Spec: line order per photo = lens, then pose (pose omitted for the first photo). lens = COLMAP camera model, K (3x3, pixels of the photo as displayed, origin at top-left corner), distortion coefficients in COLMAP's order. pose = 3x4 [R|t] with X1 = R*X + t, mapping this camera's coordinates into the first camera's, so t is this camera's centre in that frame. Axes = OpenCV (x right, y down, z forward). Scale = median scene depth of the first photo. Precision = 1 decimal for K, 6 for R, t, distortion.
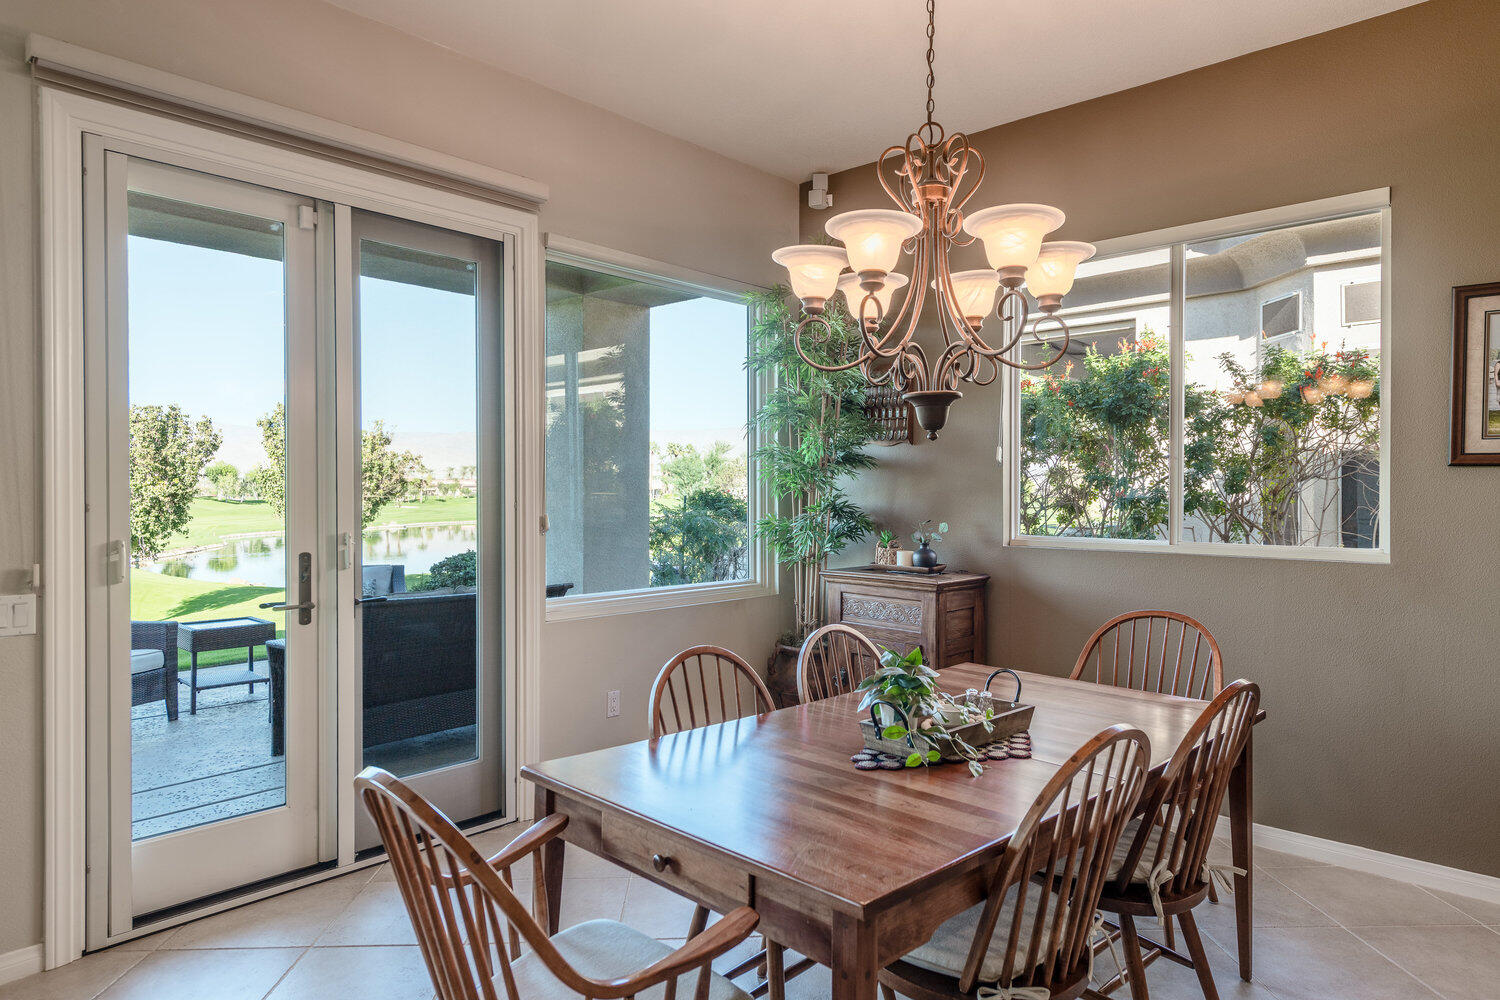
lens RADIAL K [[922.7, 0, 758.1], [0, 922.7, 496.6], [0, 0, 1]] dist [0.021567, -0.011229]
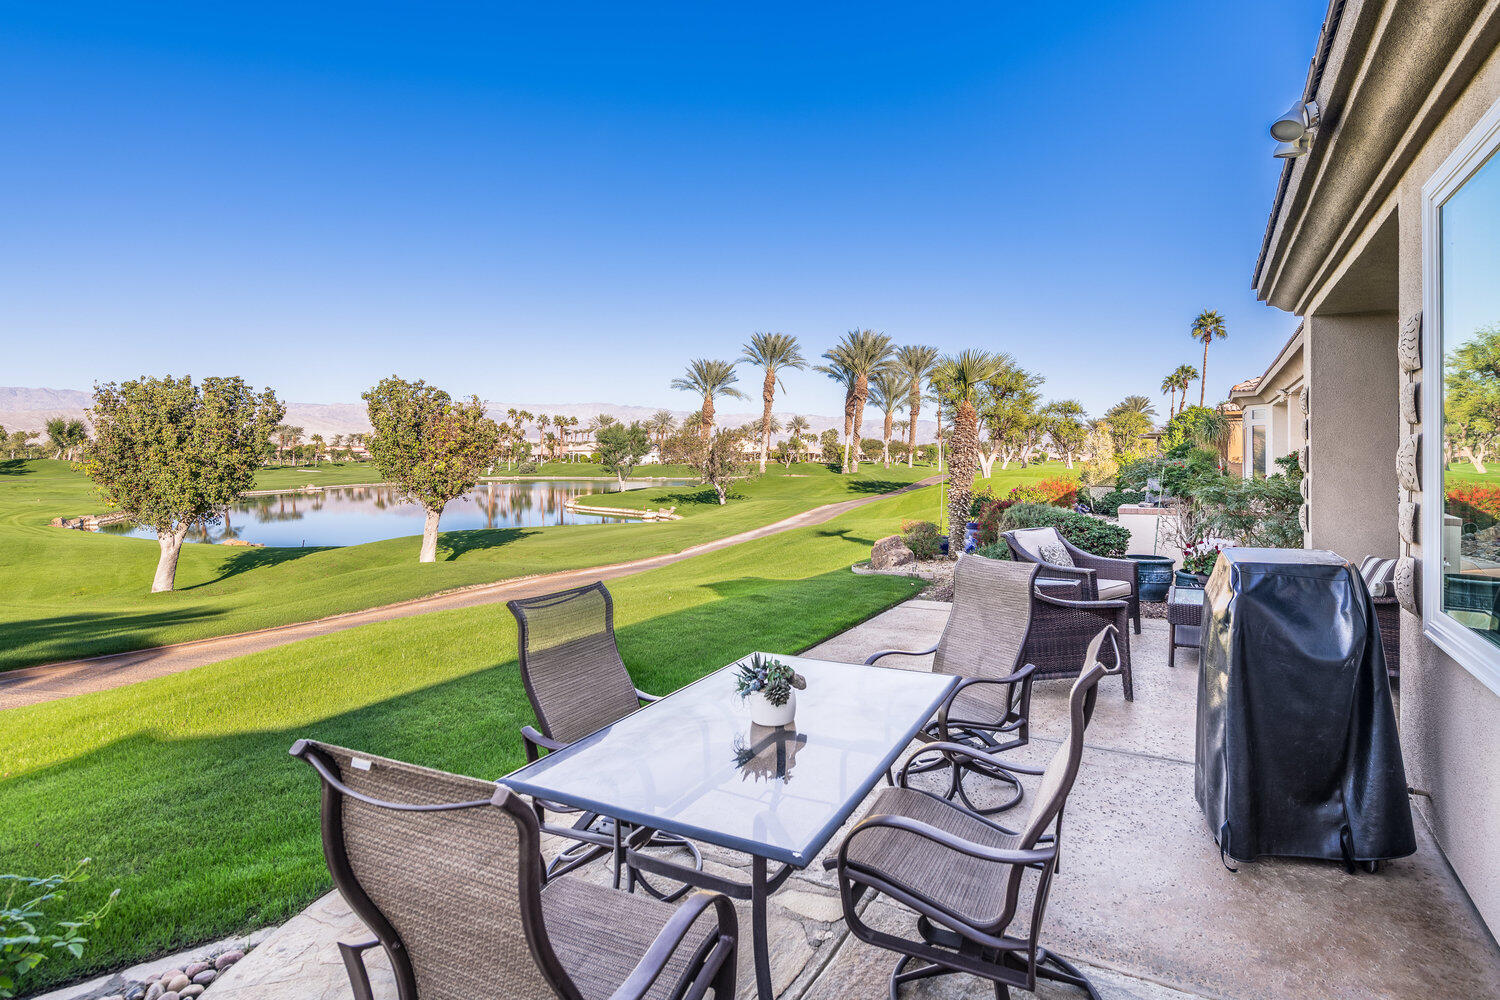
lens RADIAL K [[738.7, 0, 785.5], [0, 738.7, 461.5], [0, 0, 1]] dist [0.013925, -0.004088]
pose [[0.974055, -0.003815, 0.226280, -1.597692], [0.003399, 0.999992, 0.002230, -0.019633], [-0.226286, -0.001403, 0.974060, 0.279423]]
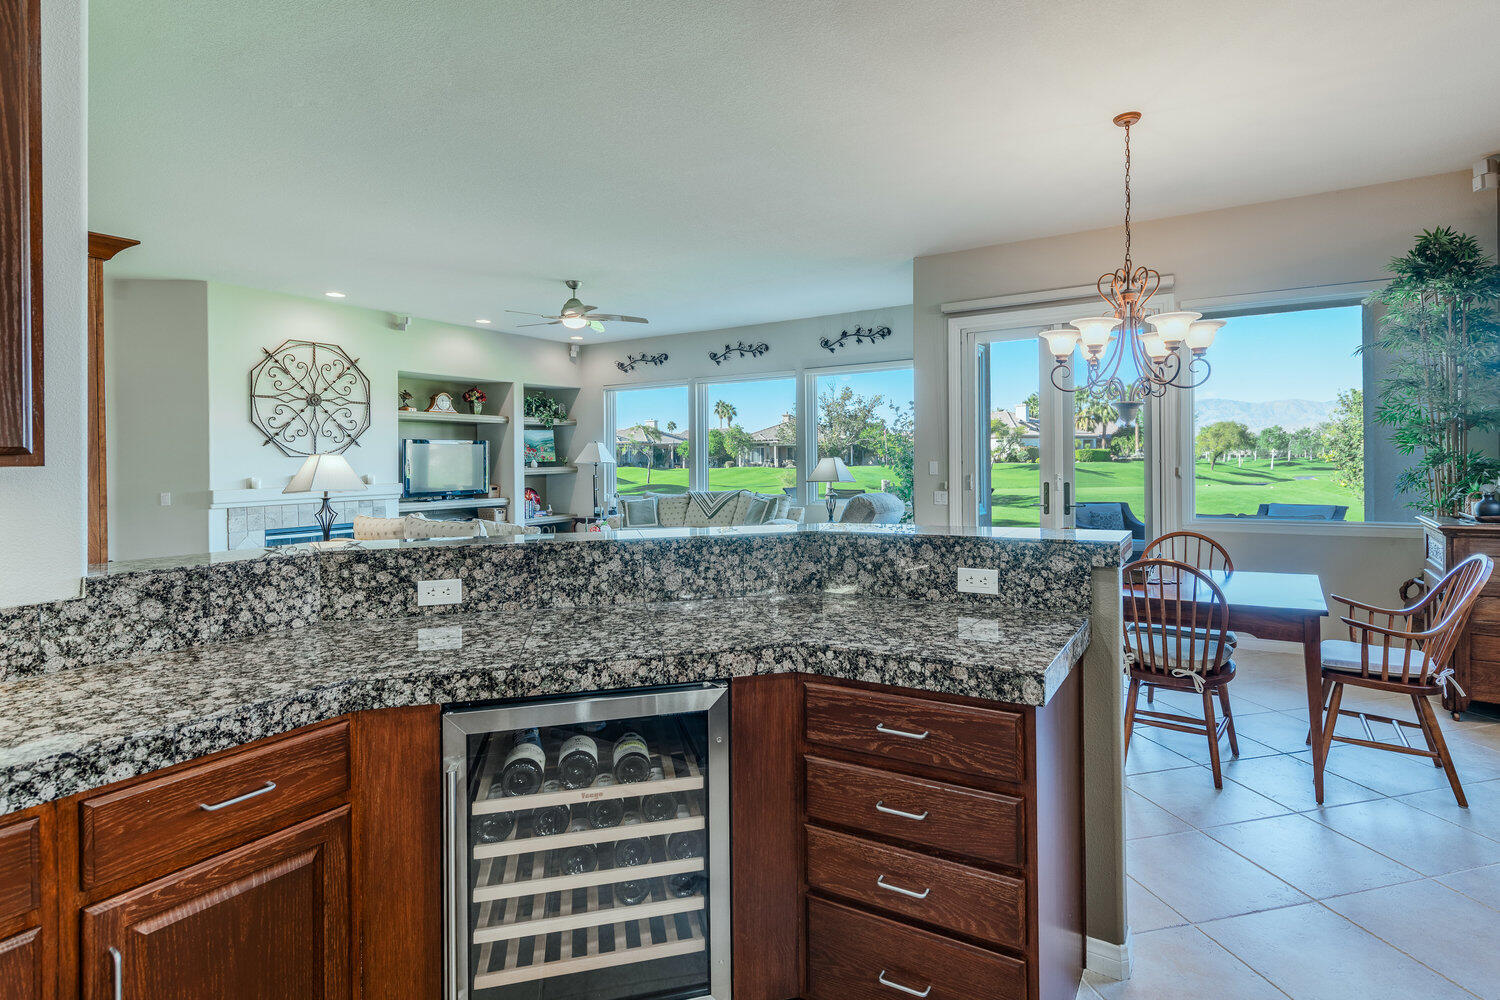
lens RADIAL K [[753.3, 0, 764.1], [0, 753.3, 469.3], [0, 0, 1]] dist [0.002888, -0.004900]
pose [[0.193499, 0.008782, -0.981061, 0.855930], [0.011217, 0.999875, 0.011163, 0.002959], [0.981036, -0.013164, 0.193376, -0.016612]]
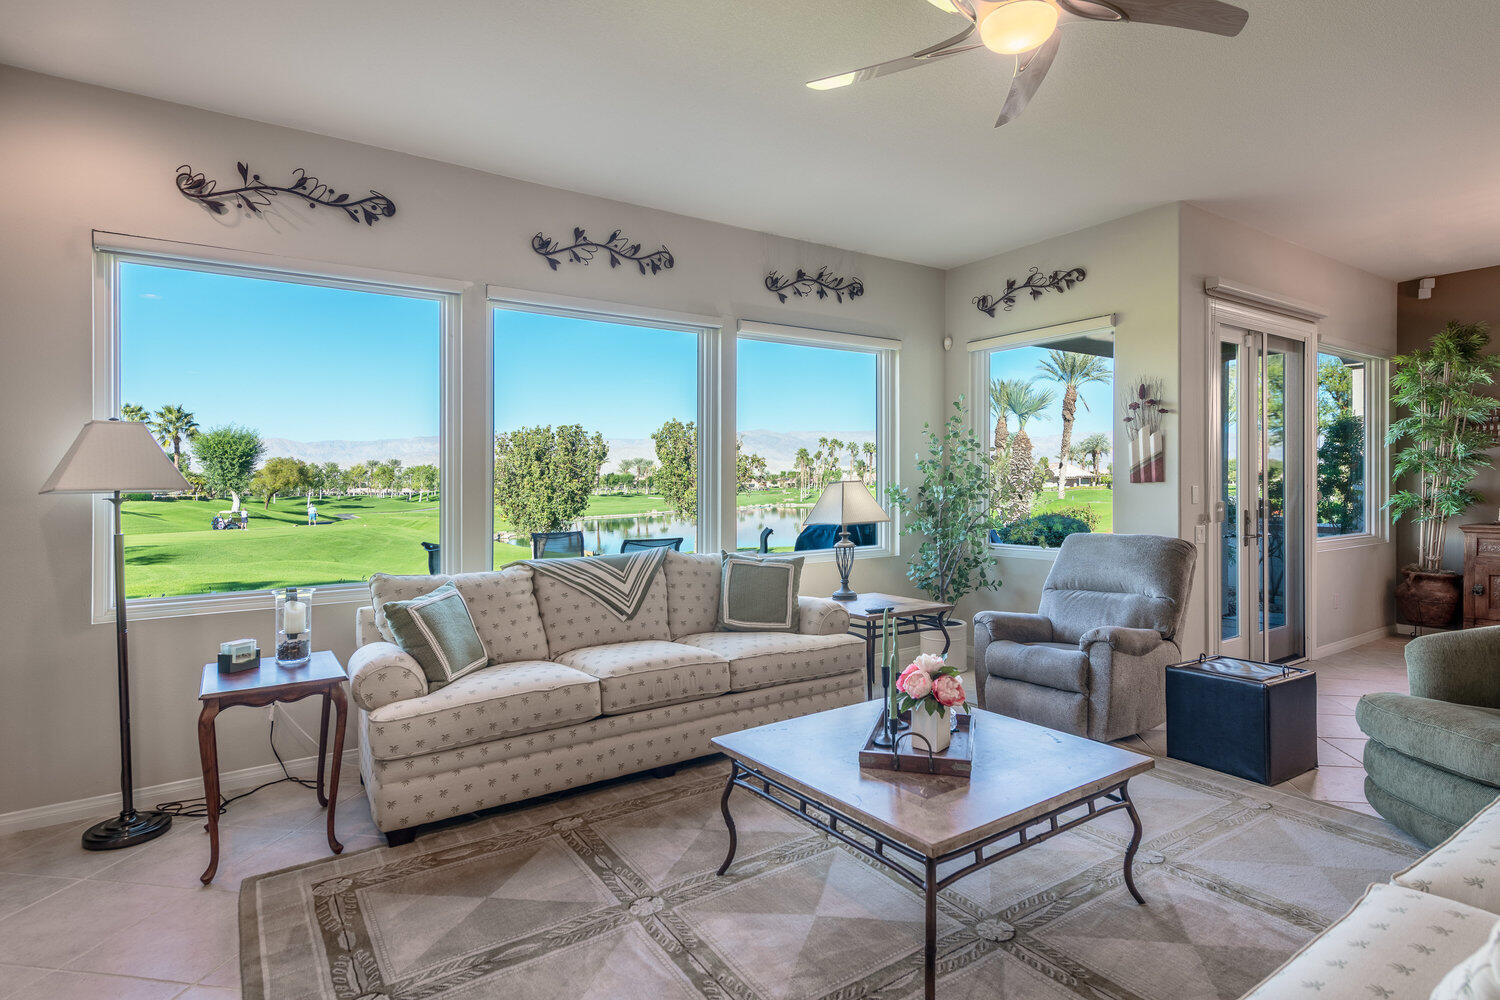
lens RADIAL K [[783.3, 0, 756.1], [0, 783.3, 480.1], [0, 0, 1]] dist [0.006061, -0.007438]
pose [[0.975459, -0.011767, -0.219867, -0.836553], [0.009480, 0.999889, -0.011455, 0.003324], [0.219977, 0.009089, 0.975463, -0.618659]]
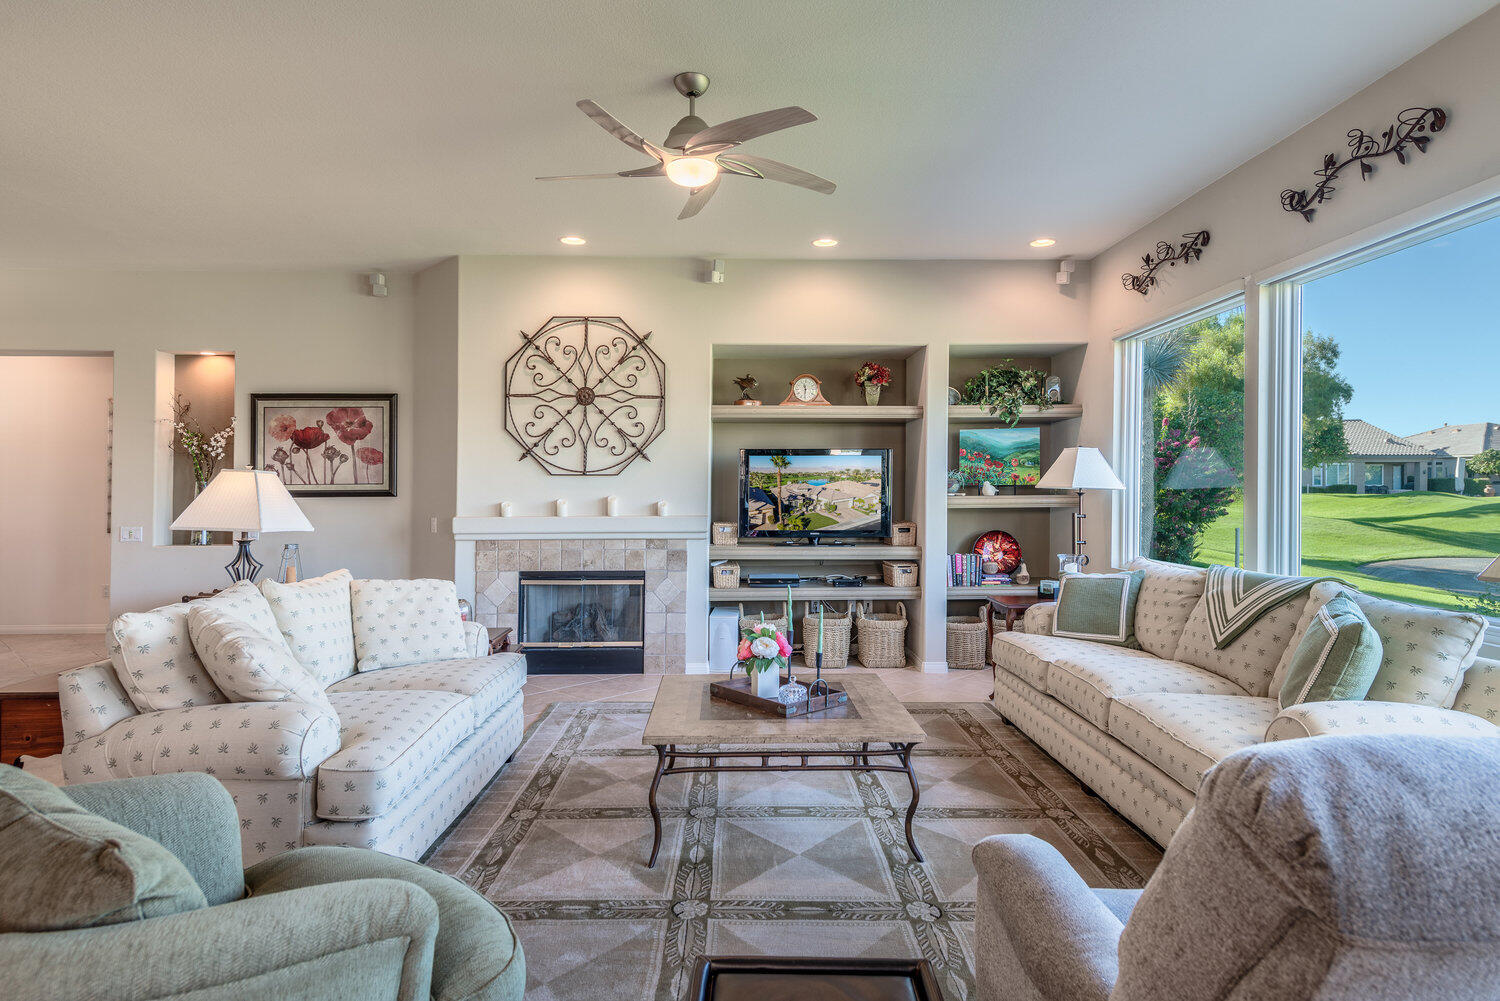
lens RADIAL K [[837.0, 0, 764.7], [0, 837.0, 495.1], [0, 0, 1]] dist [0.012790, -0.010751]
pose [[-0.720491, 0.007027, -0.693429, -0.288024], [-0.001065, 0.999936, 0.011239, -0.000924], [0.693464, 0.008836, -0.720438, 0.513952]]
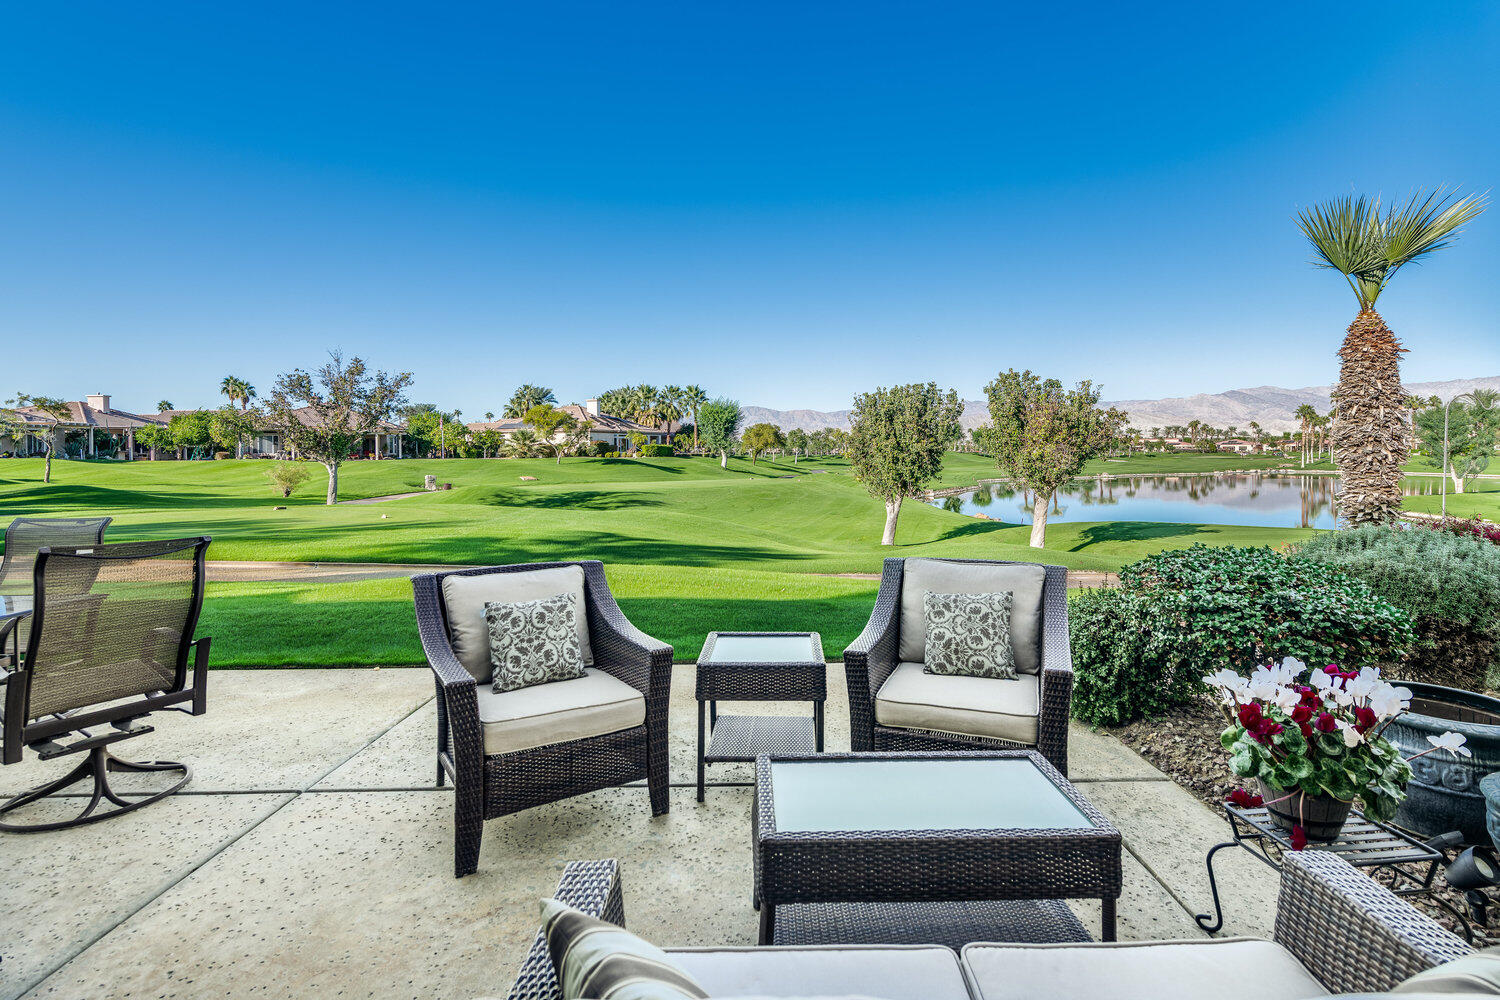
lens RADIAL K [[712.7, 0, 771.4], [0, 712.7, 461.8], [0, 0, 1]] dist [0.012776, -0.000991]
pose [[0.686557, 0.009429, -0.727015, -0.338913], [-0.000073, 0.999917, 0.012900, 0.012354], [0.727076, -0.008804, 0.686500, 1.002589]]
